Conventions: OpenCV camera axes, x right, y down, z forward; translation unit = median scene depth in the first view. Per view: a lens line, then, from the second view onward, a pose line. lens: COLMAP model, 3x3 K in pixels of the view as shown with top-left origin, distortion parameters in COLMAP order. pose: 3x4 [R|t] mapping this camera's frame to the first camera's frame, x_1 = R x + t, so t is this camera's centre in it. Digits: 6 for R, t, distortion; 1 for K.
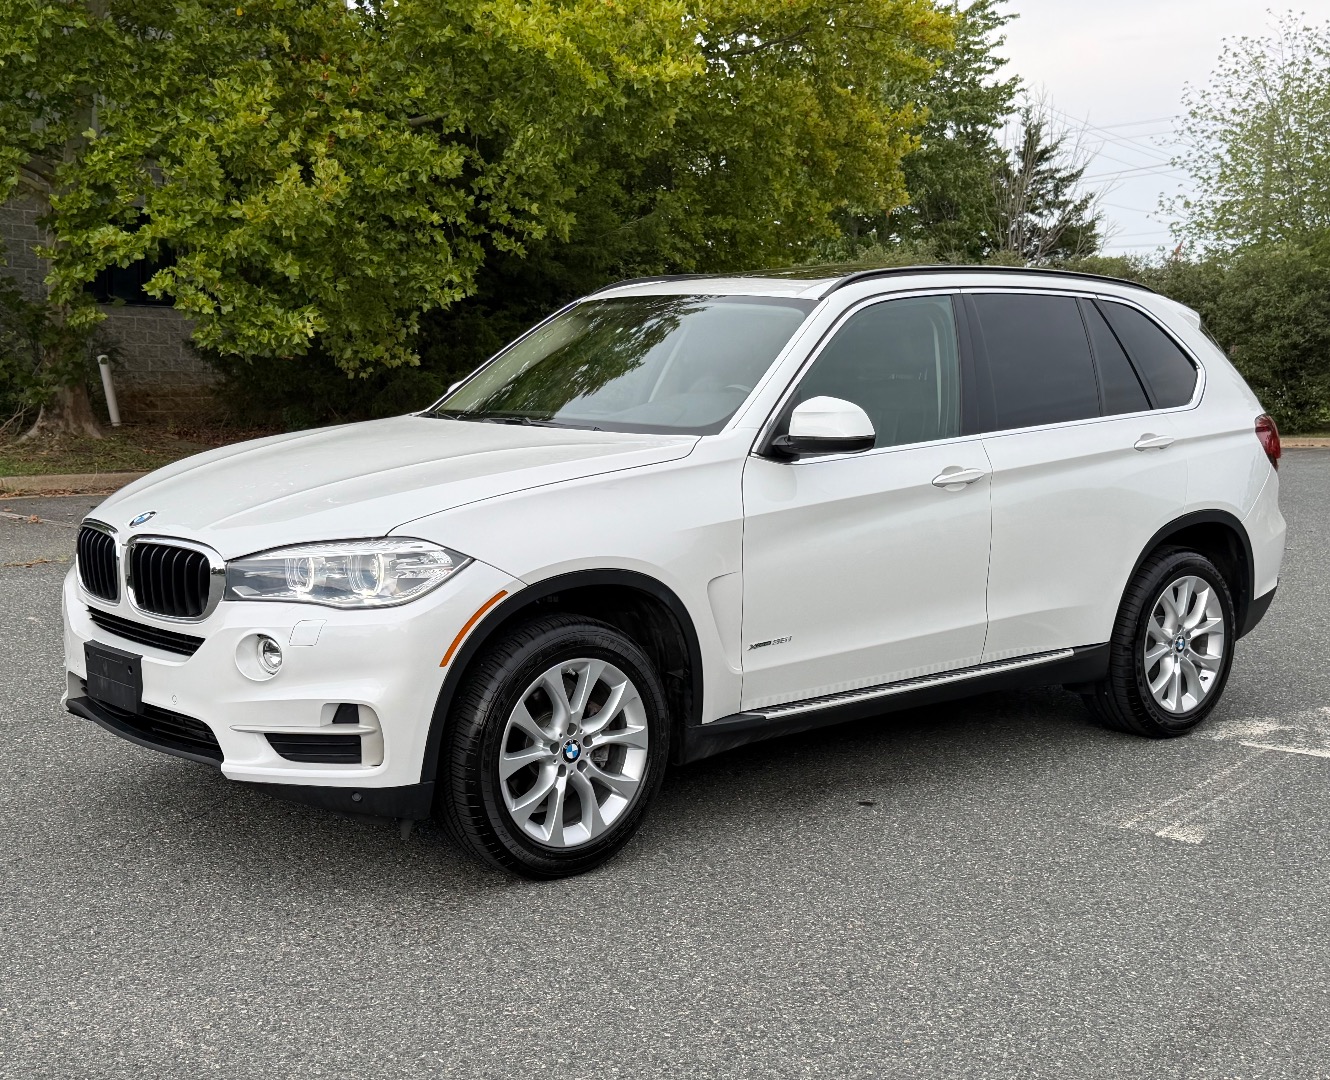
lens RADIAL K [[1714.9, 0, 639.7], [0, 1714.9, 547.5], [0, 0, 1]] dist [0.101820, 0.000000]
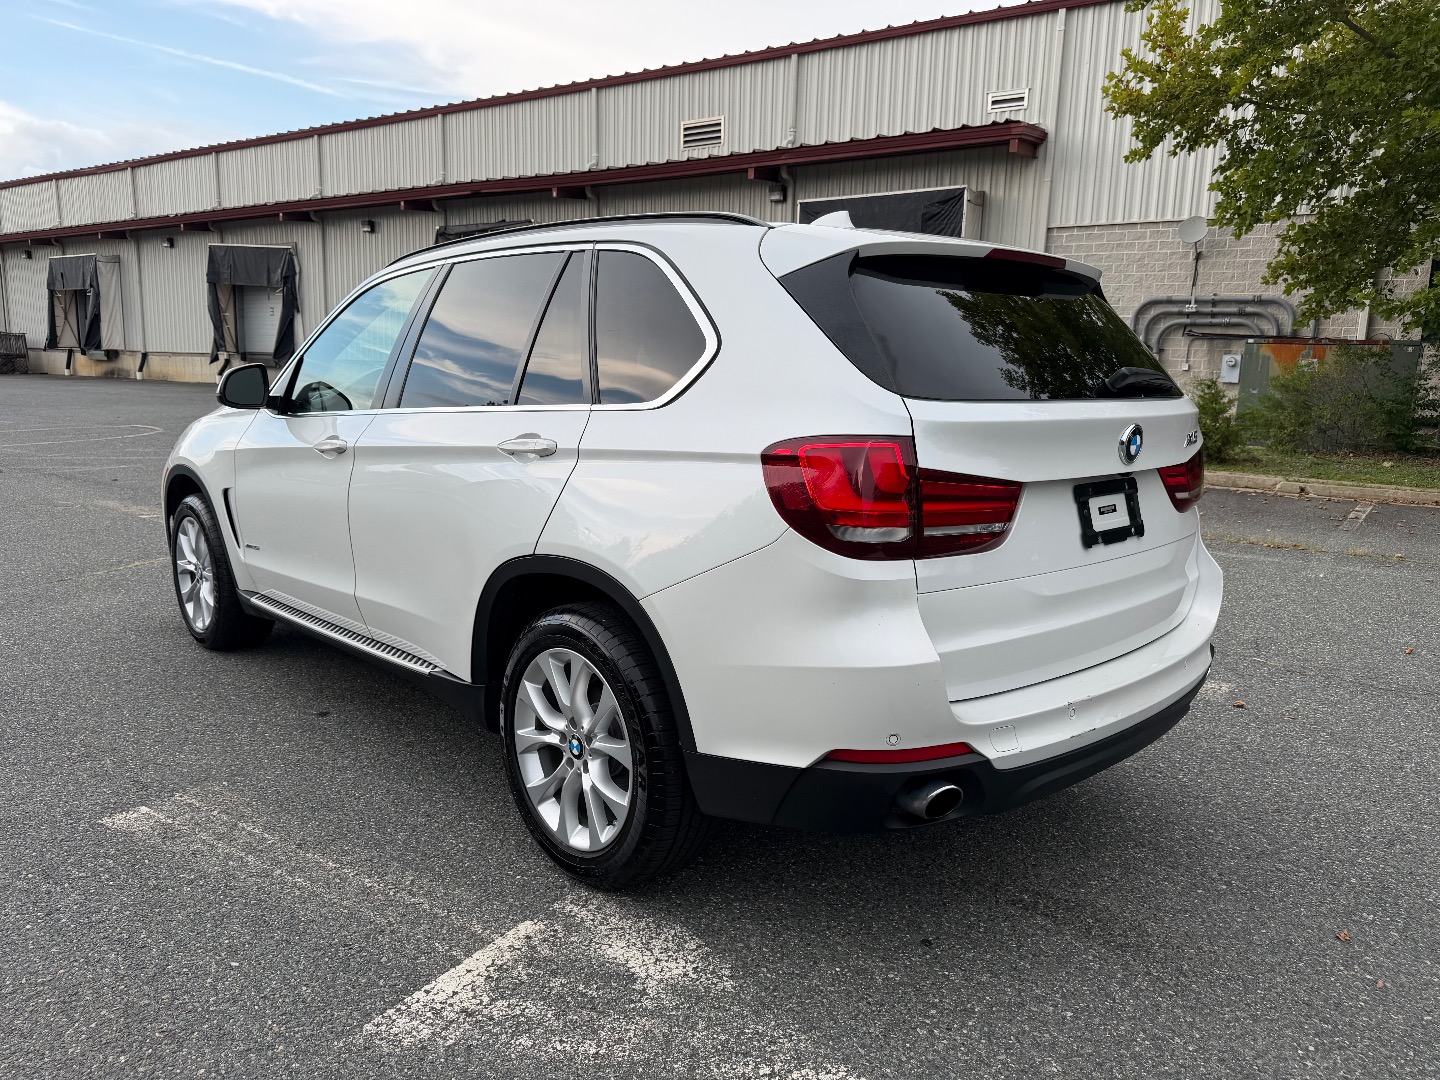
lens RADIAL K [[1026.9, 0, 721.4], [0, 1026.9, 551.1], [0, 0, 1]] dist [0.029851, -0.034839]
pose [[0.048726, 0.158527, -0.986152, 0.905022], [-0.132562, 0.979616, 0.150927, -0.114778], [0.989976, 0.123372, 0.068747, 1.310004]]
